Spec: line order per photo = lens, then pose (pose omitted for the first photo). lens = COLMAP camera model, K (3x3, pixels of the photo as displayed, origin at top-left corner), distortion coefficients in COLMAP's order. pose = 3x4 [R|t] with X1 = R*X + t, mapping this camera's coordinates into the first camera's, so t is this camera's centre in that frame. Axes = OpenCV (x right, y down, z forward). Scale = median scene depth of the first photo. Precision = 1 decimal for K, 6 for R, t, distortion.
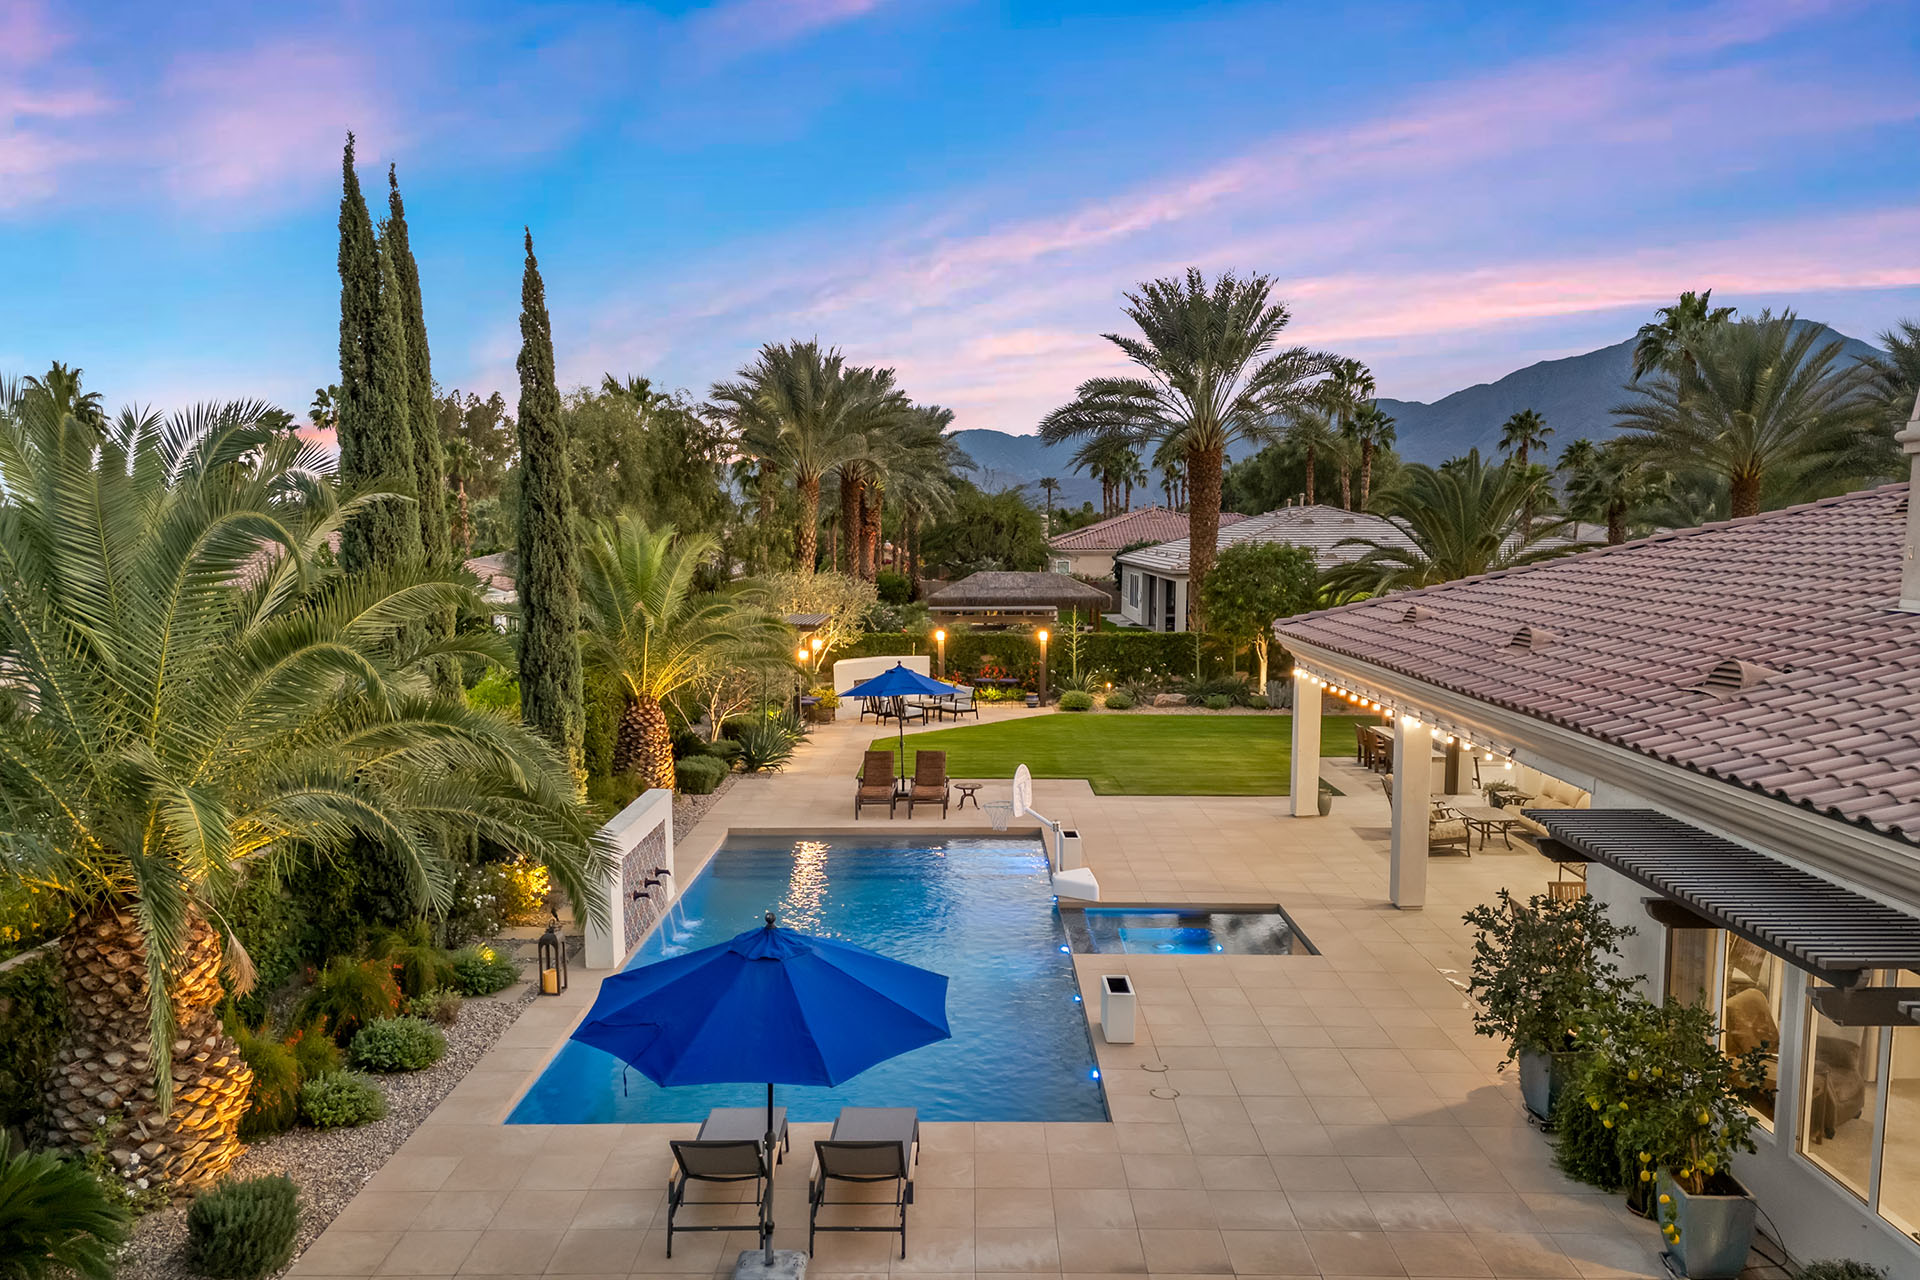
lens RADIAL K [[1387.5, 0, 976.9], [0, 1387.5, 722.7], [0, 0, 1]] dist [0.056564, -0.028015]
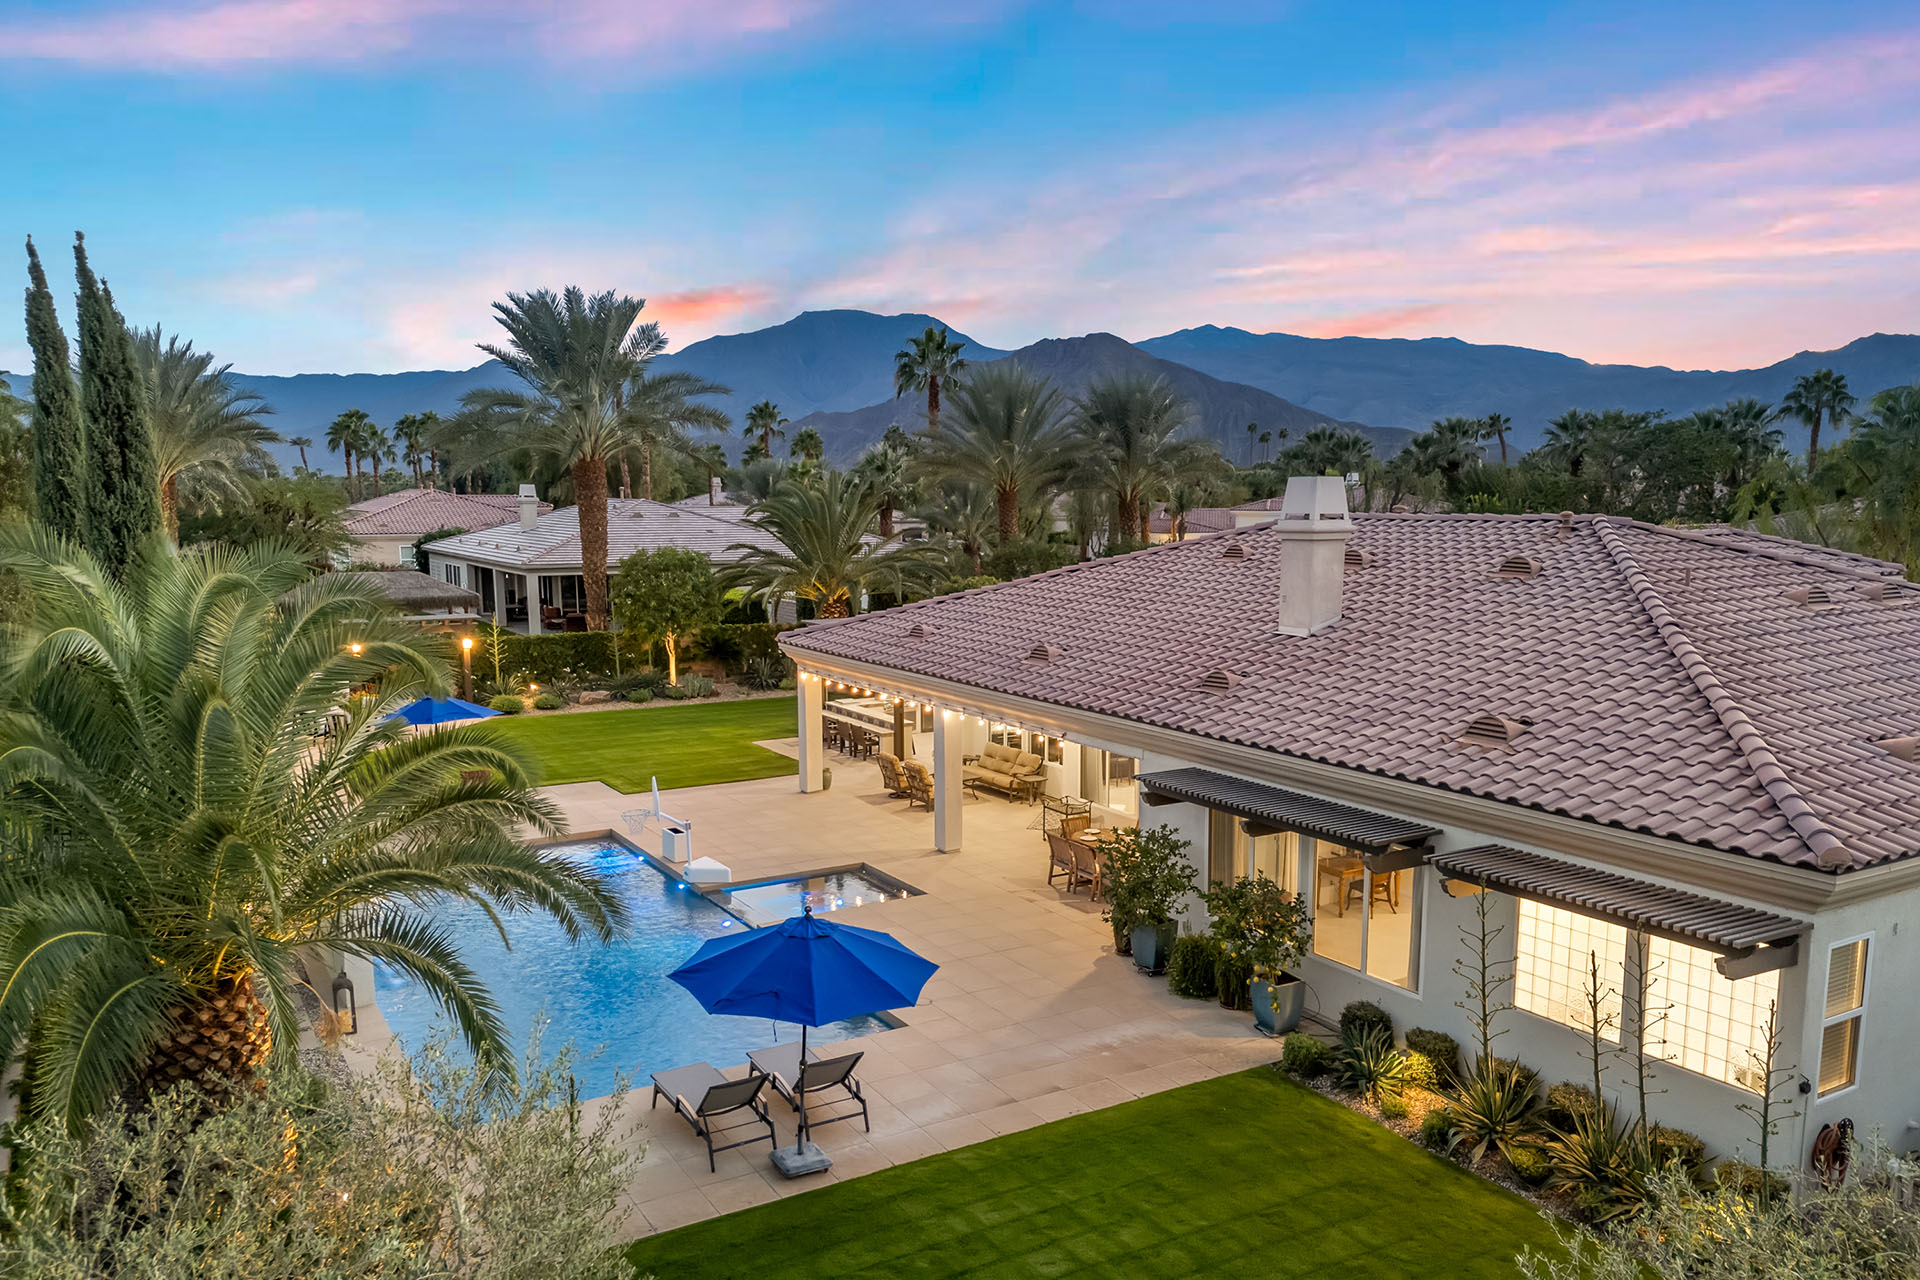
lens RADIAL K [[1387.5, 0, 961.5], [0, 1387.5, 722.6], [0, 0, 1]] dist [0.056564, -0.028015]
pose [[0.855479, -0.084059, 0.510969, -0.372797], [0.071133, 0.996459, 0.044833, -0.053548], [-0.512928, -0.002007, 0.858429, -0.159147]]
